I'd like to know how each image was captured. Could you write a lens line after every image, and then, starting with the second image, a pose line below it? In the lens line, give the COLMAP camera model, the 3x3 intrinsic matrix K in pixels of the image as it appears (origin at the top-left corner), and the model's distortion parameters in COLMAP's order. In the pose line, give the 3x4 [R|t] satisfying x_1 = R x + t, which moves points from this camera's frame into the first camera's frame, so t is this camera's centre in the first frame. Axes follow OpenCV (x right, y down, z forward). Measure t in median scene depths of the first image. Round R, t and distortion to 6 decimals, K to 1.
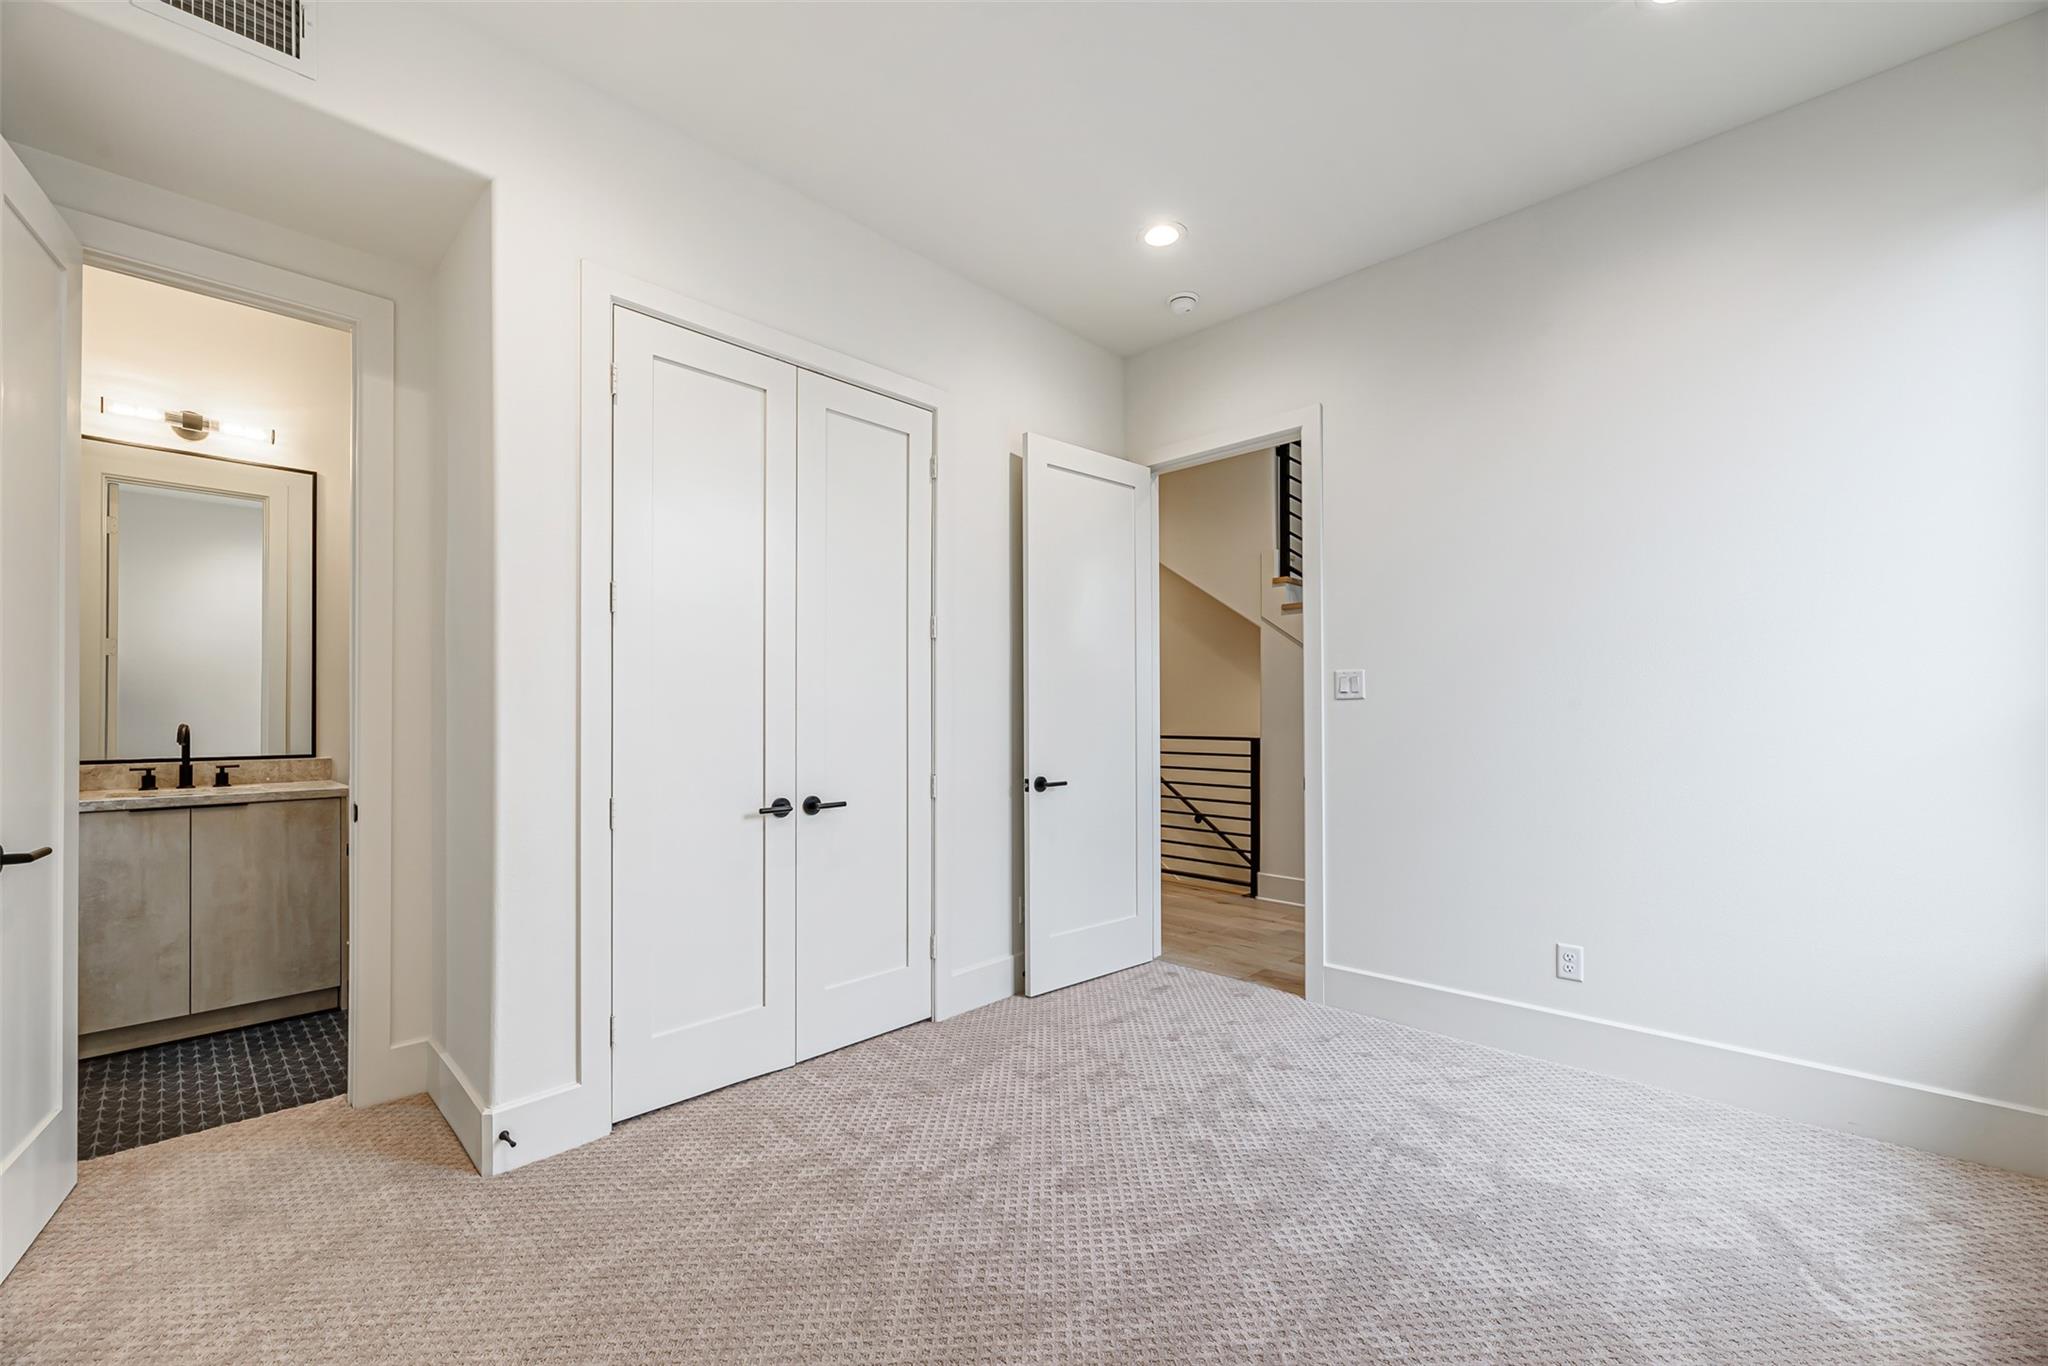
lens RADIAL K [[828.3, 0, 1015.5], [0, 828.3, 691.6], [0, 0, 1]] dist [0.000001, -0.000394]
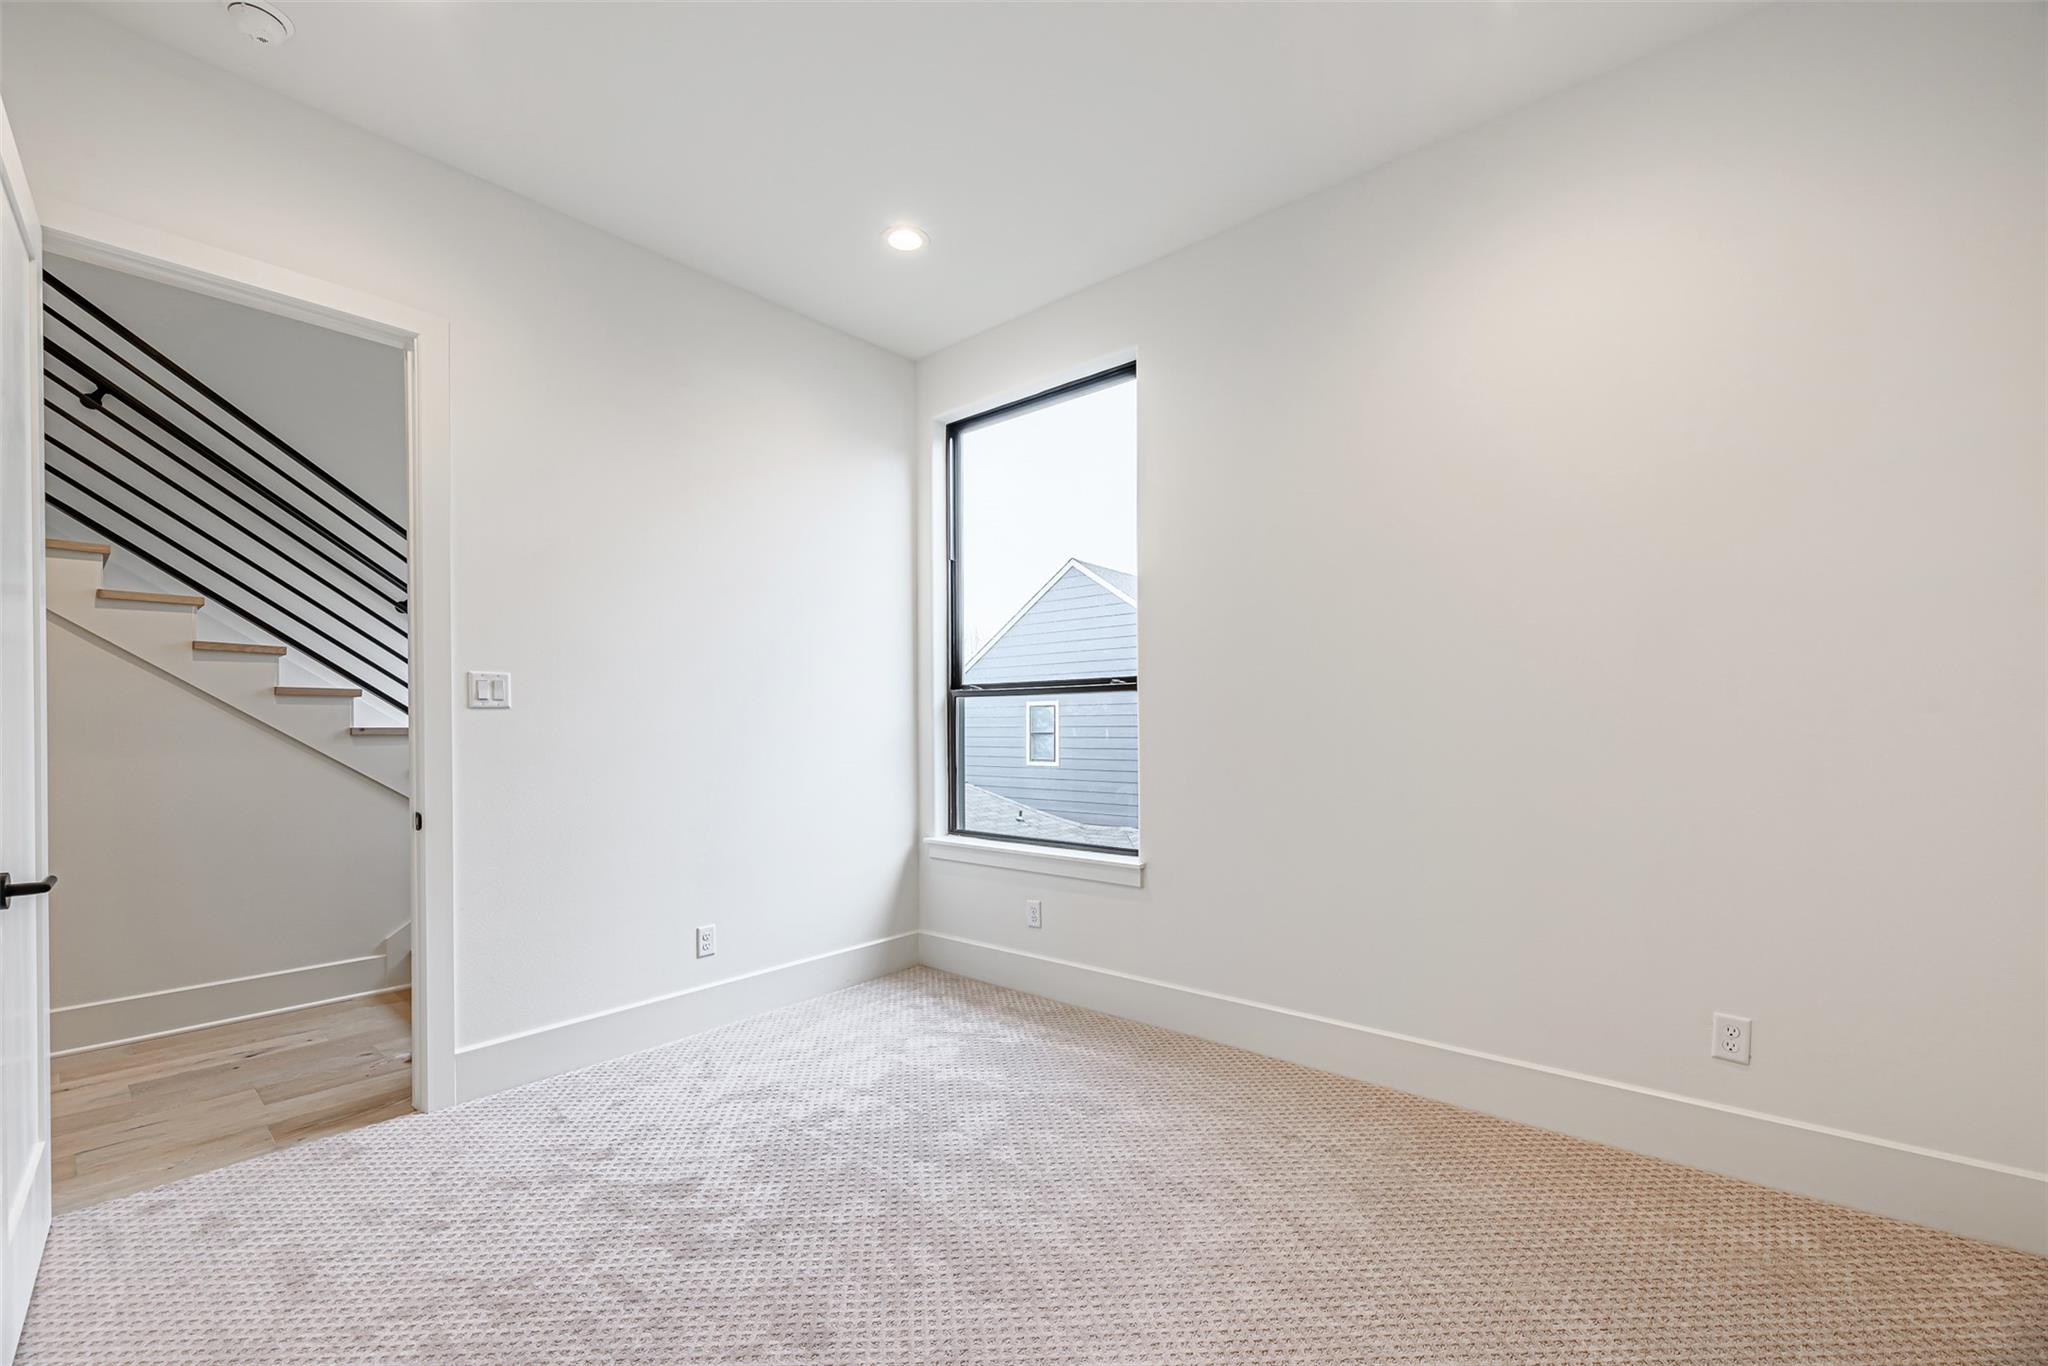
lens RADIAL K [[842.7, 0, 1027.2], [0, 842.7, 733.5], [0, 0, 1]] dist [-0.001175, -0.000191]
pose [[-0.053969, -0.007975, 0.998511, -0.522837], [-0.016735, 0.999835, 0.007081, 0.023039], [-0.998402, -0.016328, -0.054093, 0.624800]]
